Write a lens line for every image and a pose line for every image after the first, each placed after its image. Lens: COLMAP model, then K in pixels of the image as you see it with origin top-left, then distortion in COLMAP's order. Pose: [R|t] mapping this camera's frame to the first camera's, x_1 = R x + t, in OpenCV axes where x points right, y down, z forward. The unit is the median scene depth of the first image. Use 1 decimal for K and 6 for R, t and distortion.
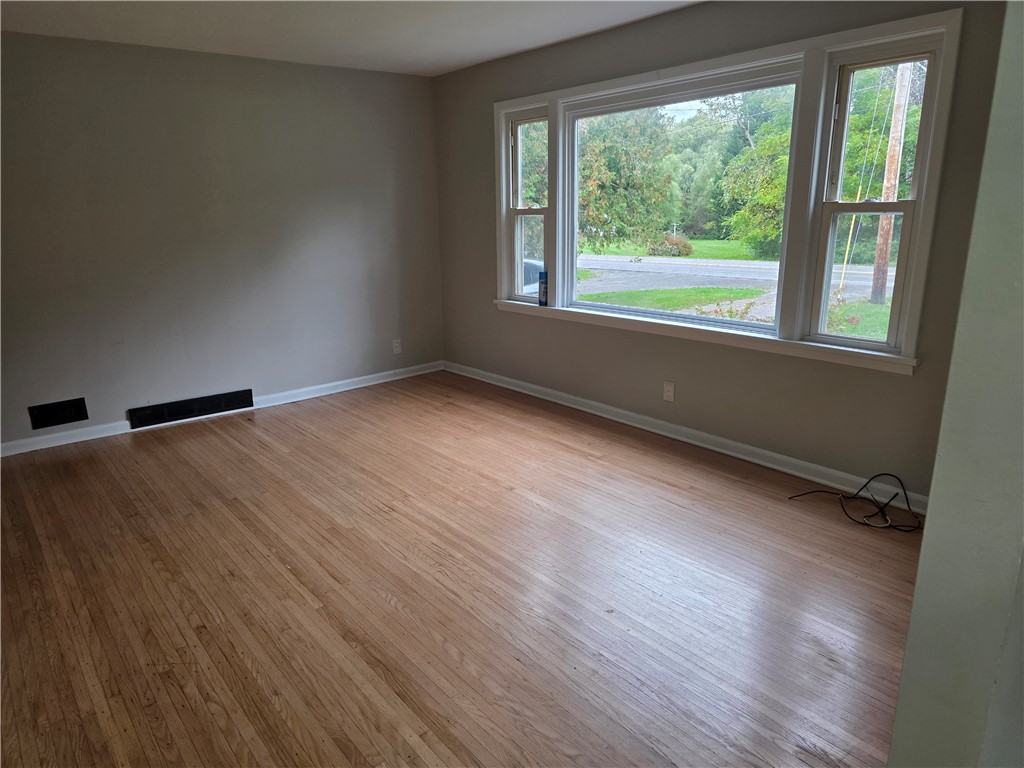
lens RADIAL K [[702.1, 0, 512.0], [0, 702.1, 384.0], [0, 0, 1]] dist [0.048776, -0.042707]
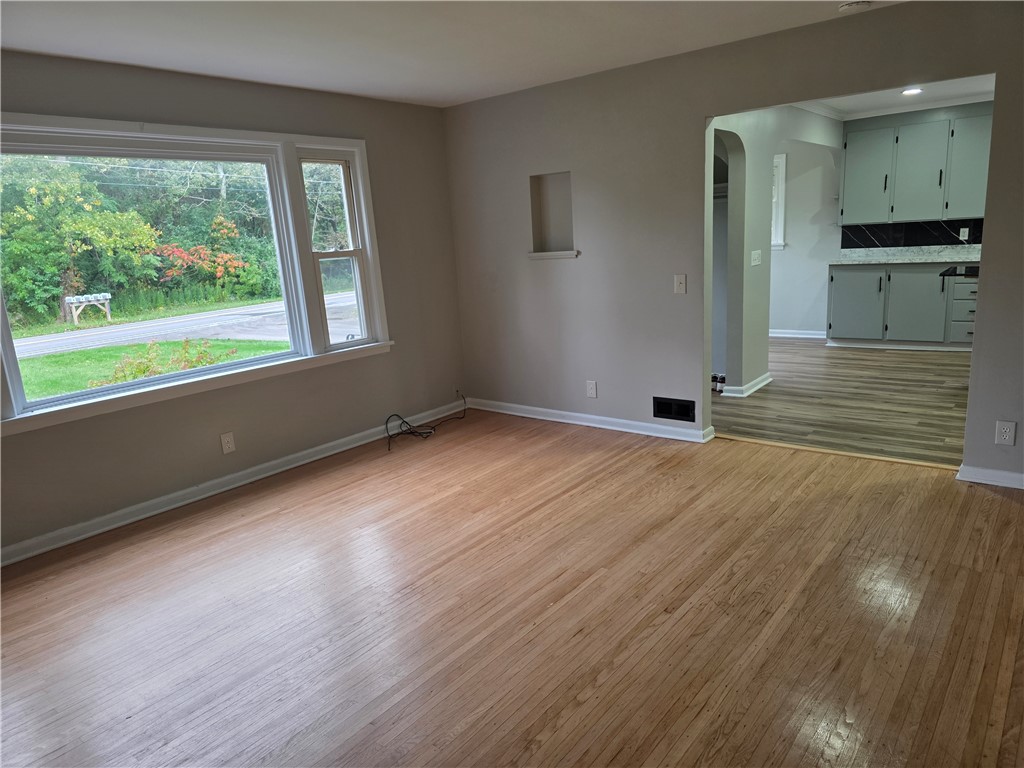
lens RADIAL K [[702.1, 0, 512.0], [0, 702.1, 384.0], [0, 0, 1]] dist [0.048776, -0.042707]
pose [[-0.228806, -0.167197, 0.959006, -1.018186], [0.306507, 0.922661, 0.233988, -0.221787], [-0.923960, 0.347480, -0.159863, 0.957806]]
